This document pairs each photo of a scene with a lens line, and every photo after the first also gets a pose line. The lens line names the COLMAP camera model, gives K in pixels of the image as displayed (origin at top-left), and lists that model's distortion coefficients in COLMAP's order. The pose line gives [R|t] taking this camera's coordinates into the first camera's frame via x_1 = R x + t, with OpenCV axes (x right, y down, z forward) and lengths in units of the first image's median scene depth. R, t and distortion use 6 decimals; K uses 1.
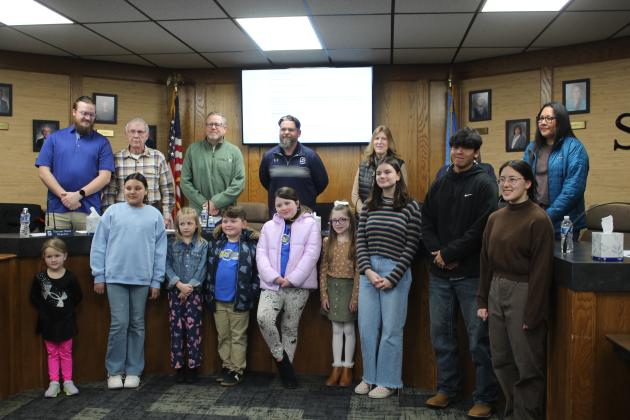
lens RADIAL K [[672.4, 0, 286.5], [0, 672.4, 202.0], [0, 0, 1]] dist [-0.080920, 0.000000]
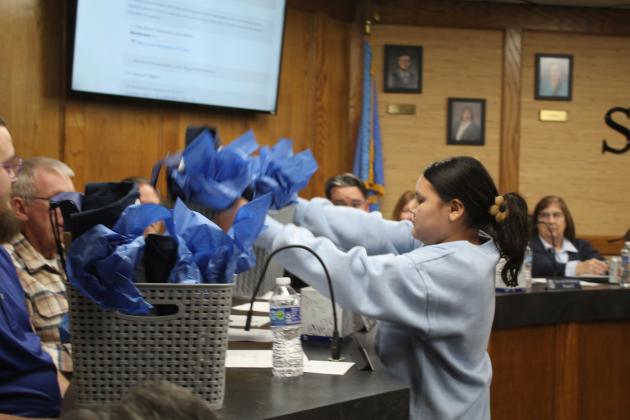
lens RADIAL K [[978.4, 0, 301.9], [0, 978.4, 200.2], [0, 0, 1]] dist [0.012282, 0.000000]
pose [[0.546110, 0.000573, 0.837713, -0.633616], [-0.011167, 0.999916, 0.006596, -0.025923], [-0.837639, -0.012957, 0.546071, 0.638108]]
